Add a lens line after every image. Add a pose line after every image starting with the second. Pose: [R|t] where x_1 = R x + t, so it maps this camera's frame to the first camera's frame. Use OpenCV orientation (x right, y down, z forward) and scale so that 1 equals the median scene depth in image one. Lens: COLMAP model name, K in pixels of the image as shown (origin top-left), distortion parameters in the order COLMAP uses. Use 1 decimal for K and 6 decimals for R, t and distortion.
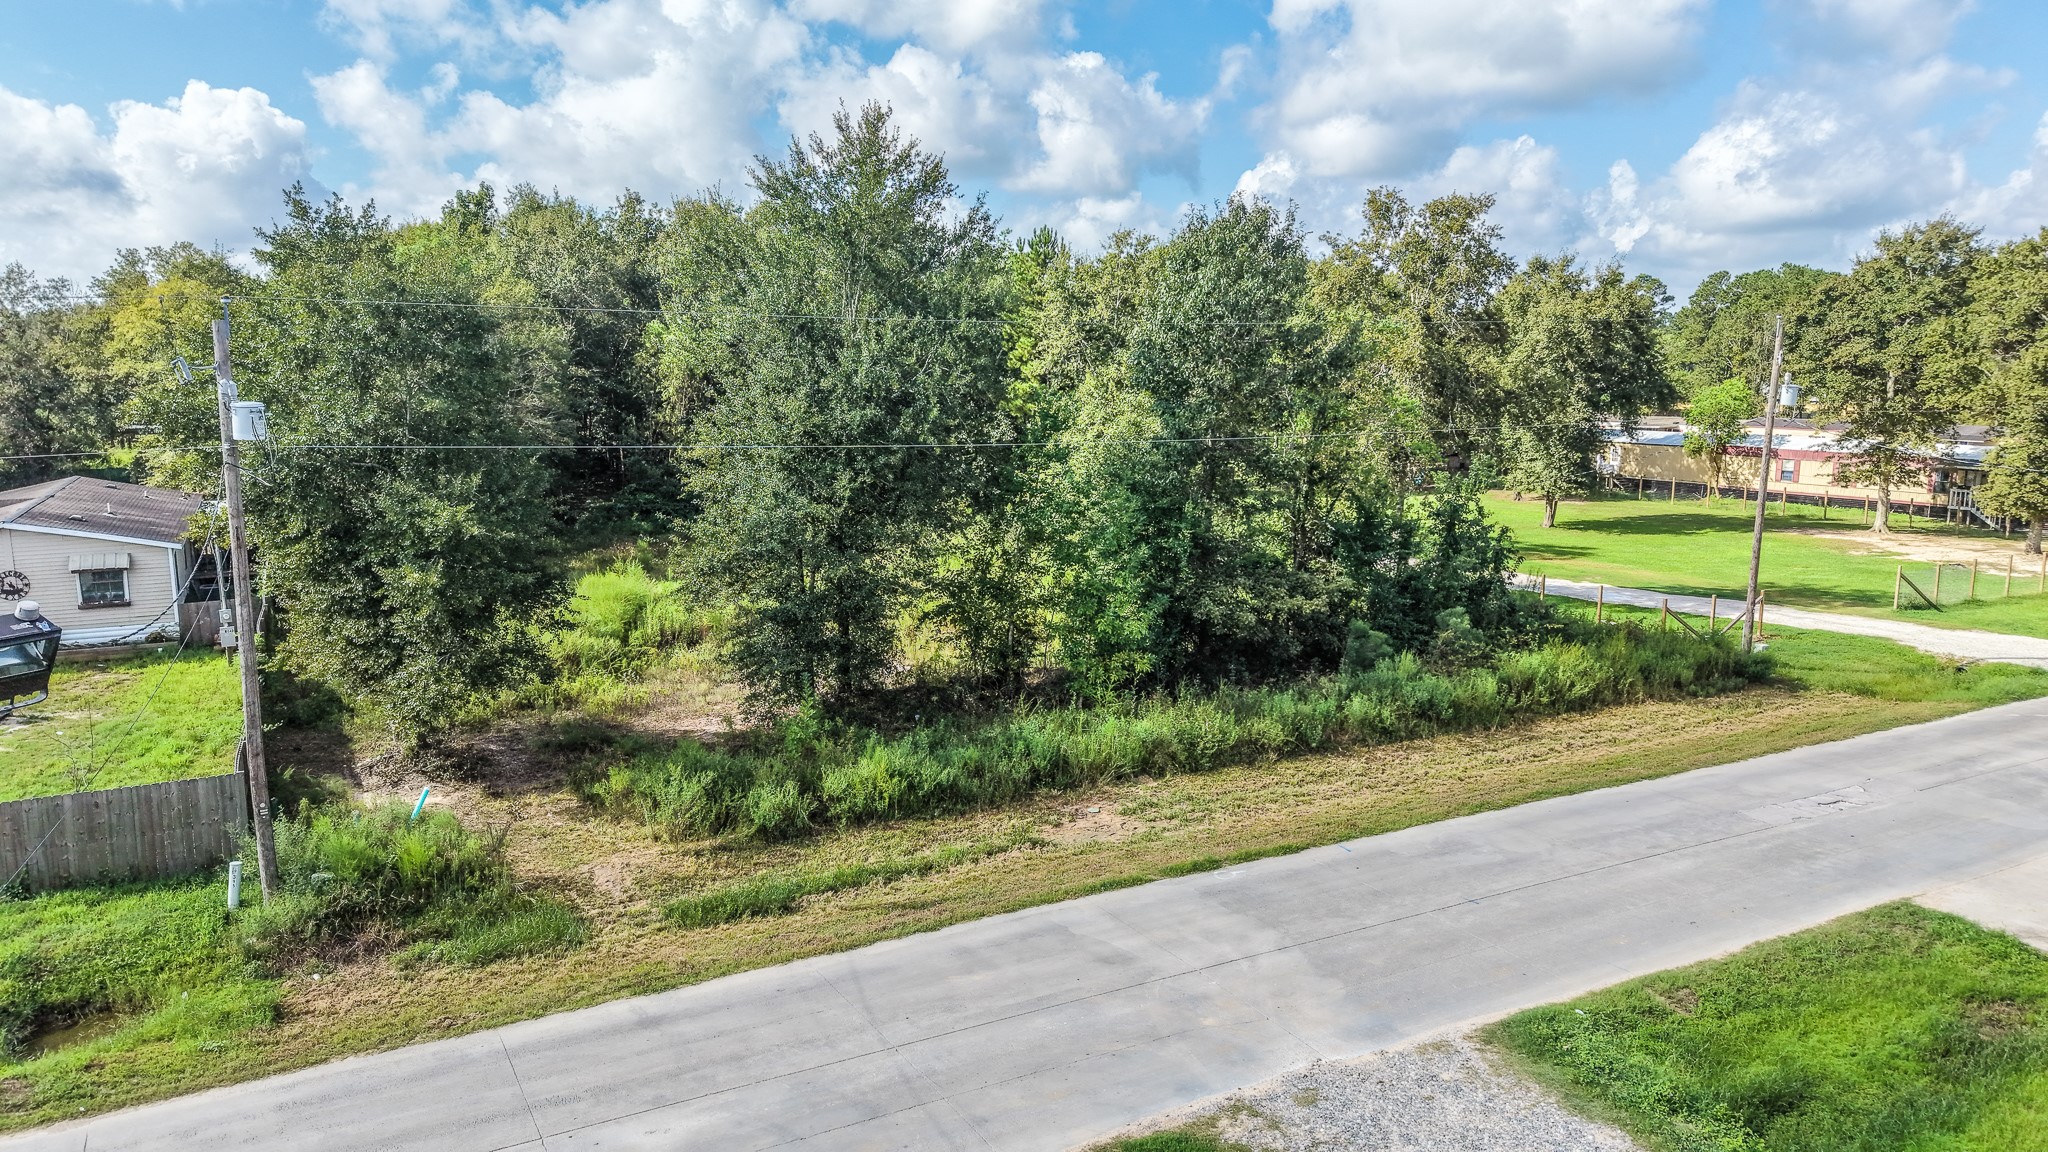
lens RADIAL K [[1372.0, 0, 1024.0], [0, 1372.0, 576.0], [0, 0, 1]] dist [0.009627, -0.003648]
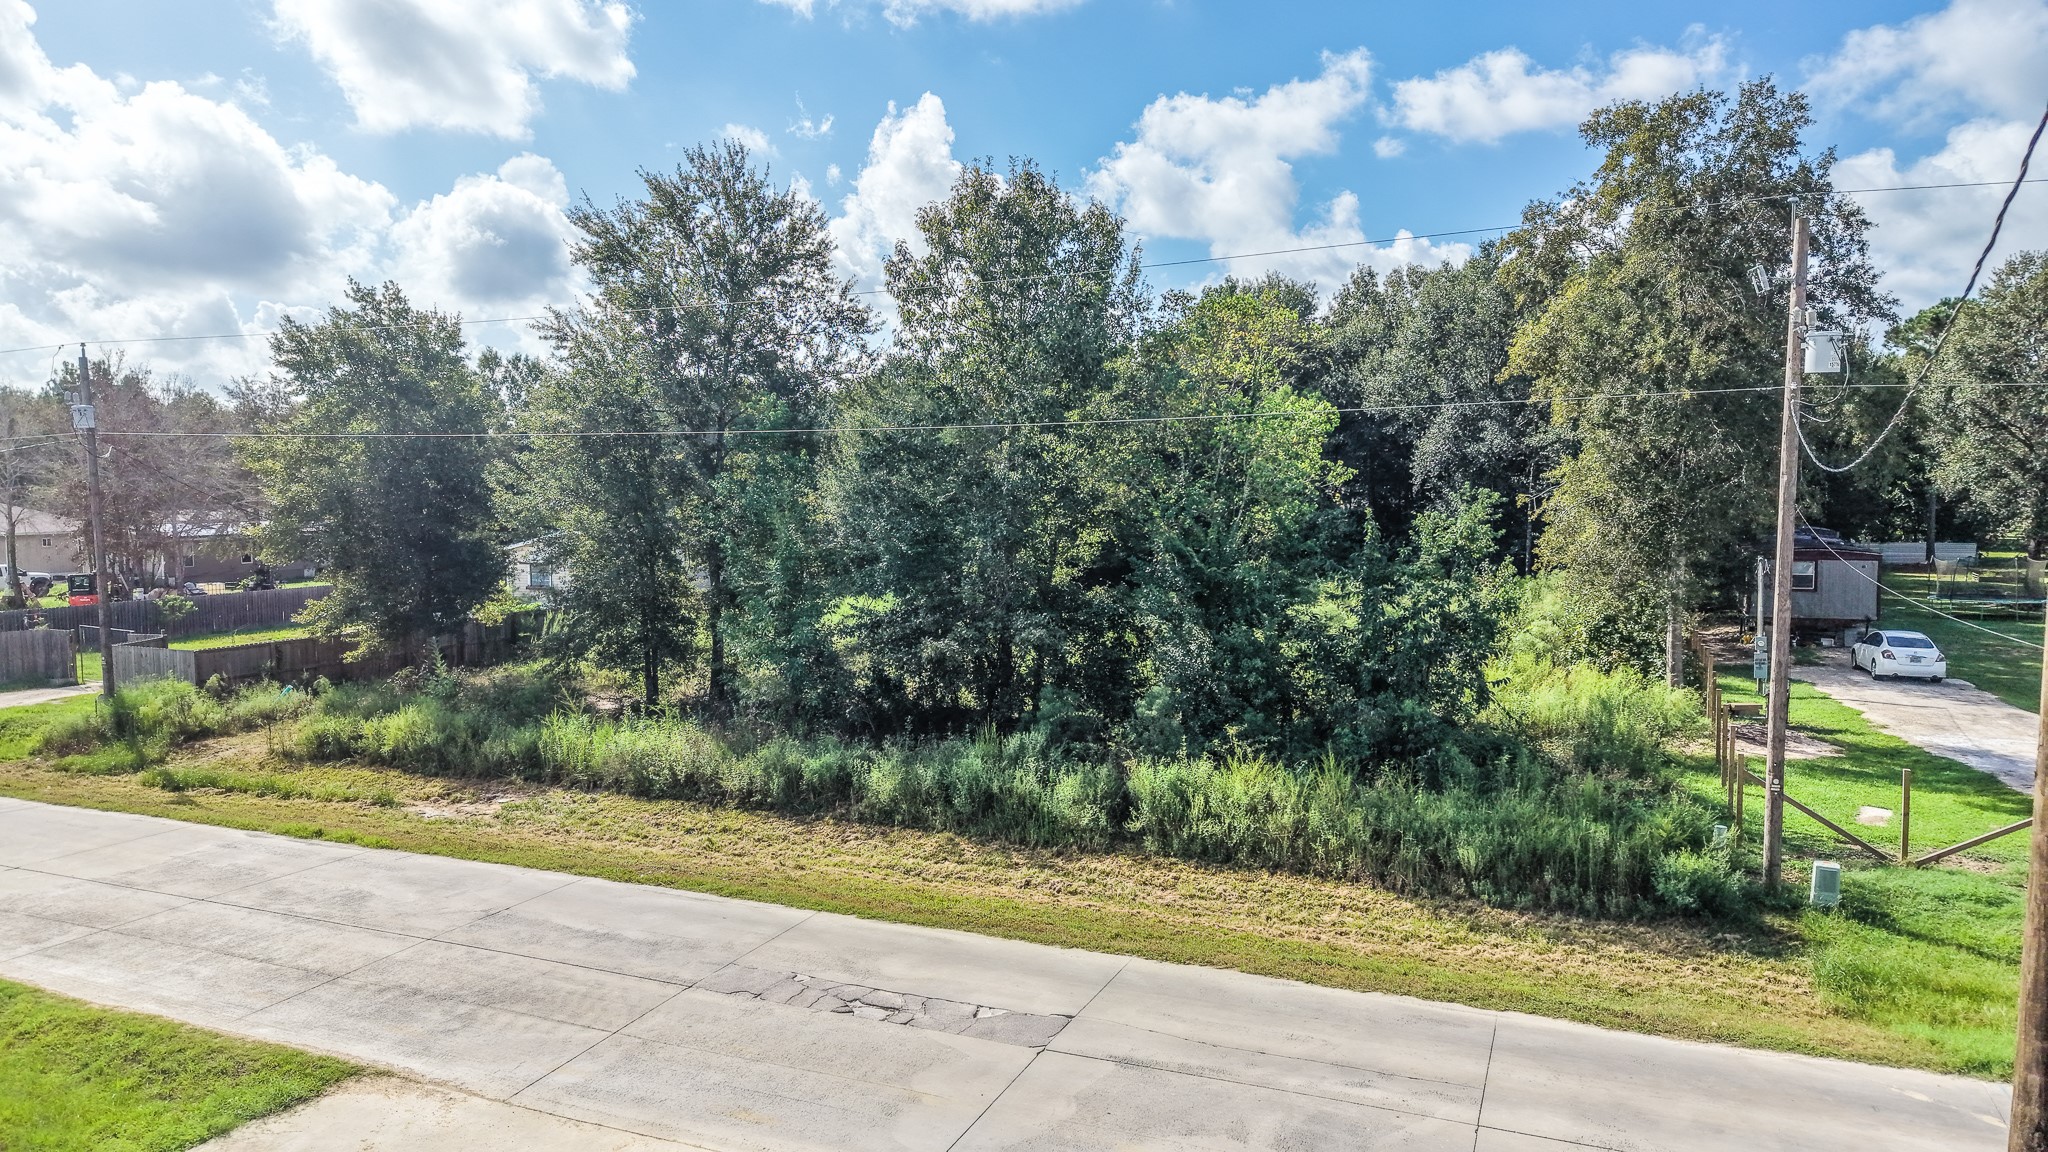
lens RADIAL K [[1372.0, 0, 1024.0], [0, 1372.0, 576.0], [0, 0, 1]] dist [0.009627, -0.003648]
pose [[0.613885, 0.049095, -0.787867, 1.239535], [-0.112312, 0.993343, -0.025612, -0.011489], [0.781365, 0.104209, 0.615312, 0.770992]]
